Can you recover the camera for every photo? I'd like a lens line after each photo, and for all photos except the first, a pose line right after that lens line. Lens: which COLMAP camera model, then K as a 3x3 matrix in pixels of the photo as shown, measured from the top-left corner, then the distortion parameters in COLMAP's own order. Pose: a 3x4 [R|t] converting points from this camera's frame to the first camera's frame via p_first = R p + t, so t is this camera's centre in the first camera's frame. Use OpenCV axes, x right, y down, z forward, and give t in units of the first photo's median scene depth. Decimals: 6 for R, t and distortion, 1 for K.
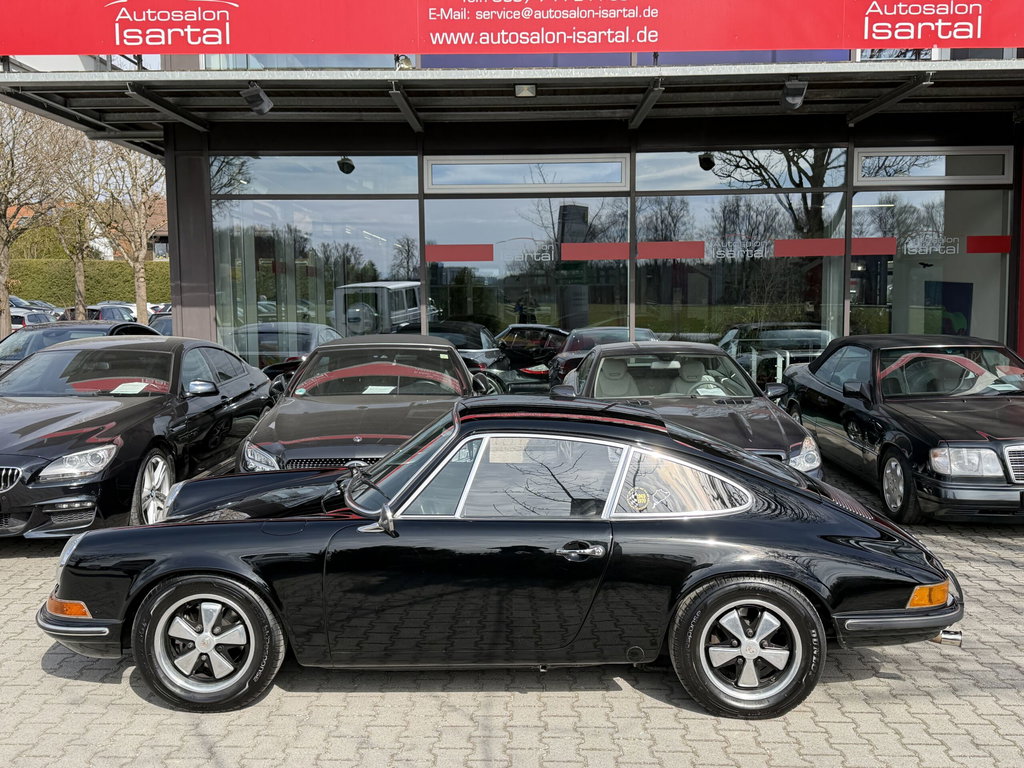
lens RADIAL K [[1024.2, 0, 512.0], [0, 1024.2, 384.0], [0, 0, 1]] dist [0.042507, -0.009517]
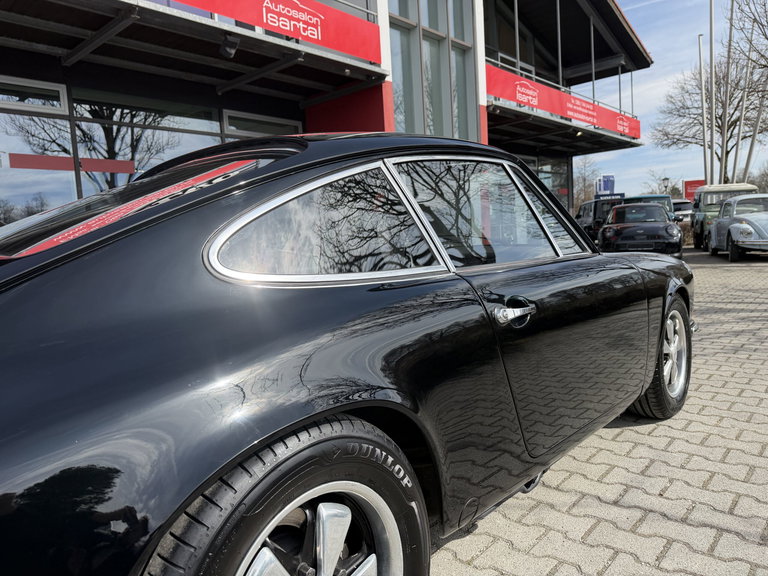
lens RADIAL K [[547.2, 0, 384.0], [0, 547.2, 288.0], [0, 0, 1]] dist [-0.005574, 0.000182]
pose [[0.651801, -0.095558, 0.752346, -0.186116], [0.118650, 0.992663, 0.023288, 0.057727], [-0.749052, 0.074086, 0.658356, 0.364156]]
